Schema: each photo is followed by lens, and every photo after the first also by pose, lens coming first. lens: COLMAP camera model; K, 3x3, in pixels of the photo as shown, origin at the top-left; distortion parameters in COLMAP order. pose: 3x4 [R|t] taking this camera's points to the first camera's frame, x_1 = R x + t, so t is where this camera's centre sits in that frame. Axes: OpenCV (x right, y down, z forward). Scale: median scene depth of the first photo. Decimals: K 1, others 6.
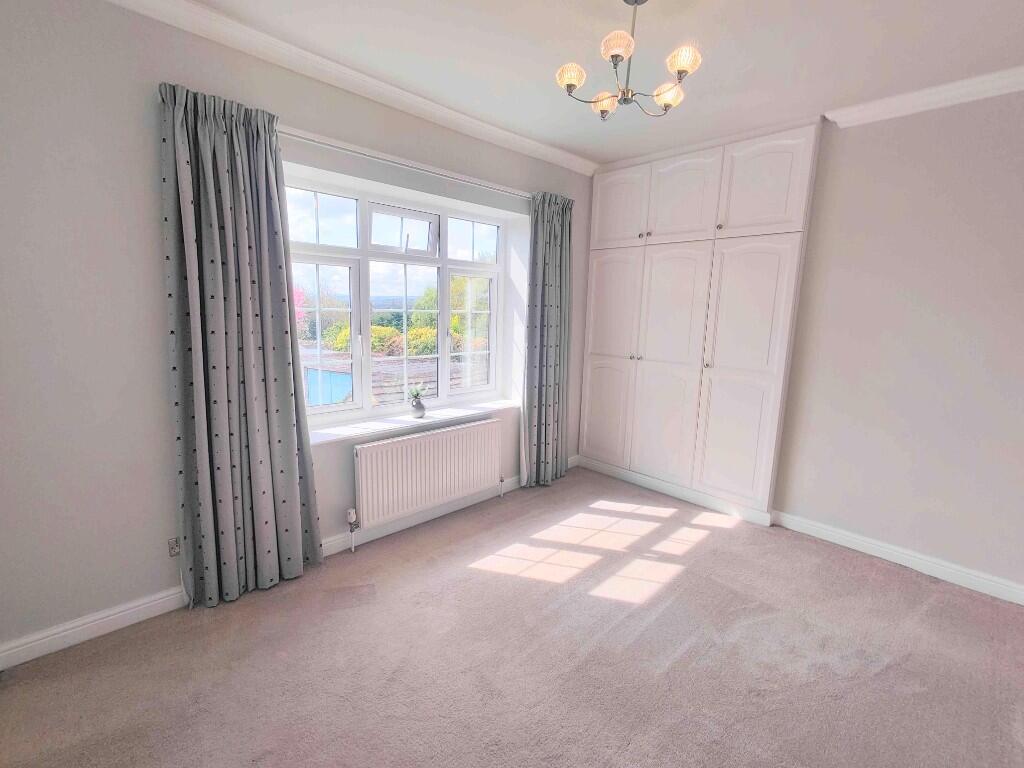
lens RADIAL K [[449.0, 0, 511.0], [0, 449.0, 378.3], [0, 0, 1]] dist [-0.001361, -0.000001]
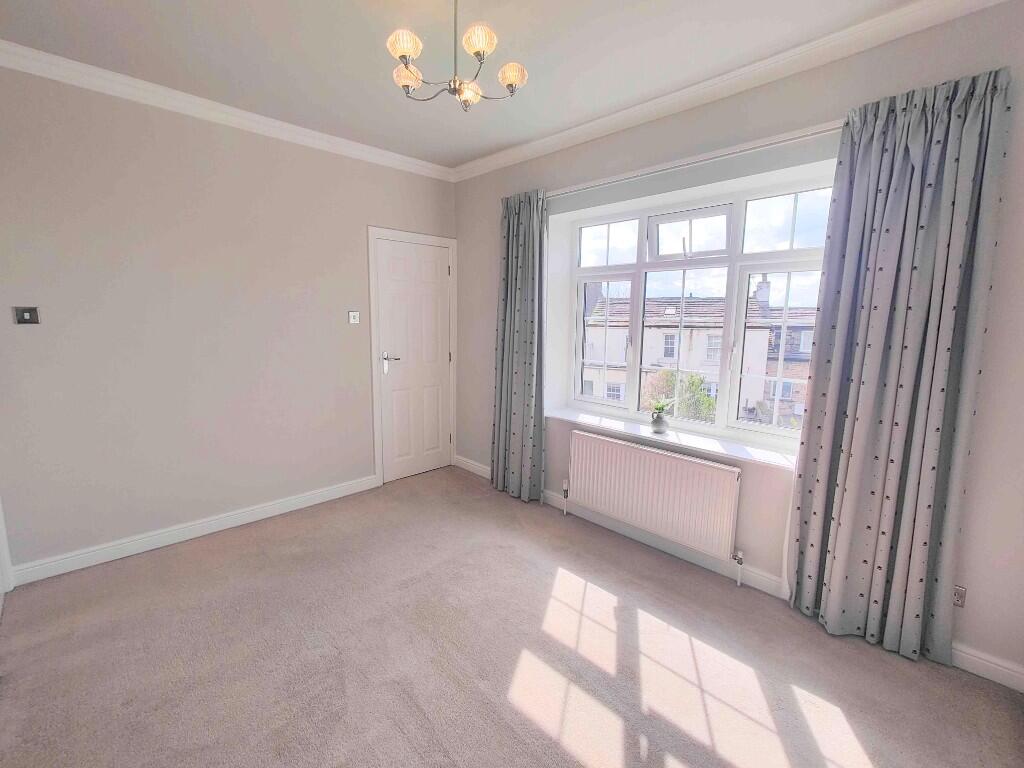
lens RADIAL K [[449.0, 0, 511.0], [0, 449.0, 378.3], [0, 0, 1]] dist [-0.001361, -0.000001]
pose [[0.011542, 0.110916, -0.993763, 0.743658], [-0.165942, 0.980261, 0.107482, -0.077367], [0.986068, 0.163666, 0.029720, 0.683993]]
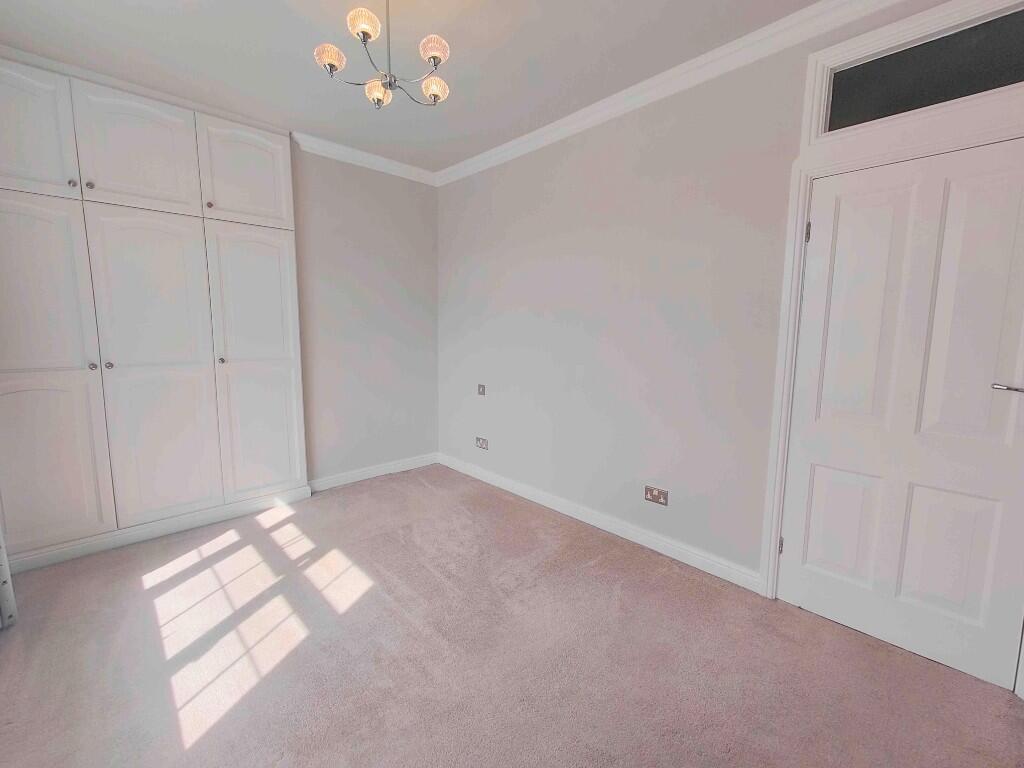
lens RADIAL K [[445.7, 0, 514.3], [0, 445.7, 373.9], [0, 0, 1]] dist [0.011359, -0.000312]
pose [[0.010385, -0.131539, 0.991257, -0.493513], [0.153151, 0.979823, 0.128418, -0.030486], [-0.988148, 0.150478, 0.030321, 0.449048]]
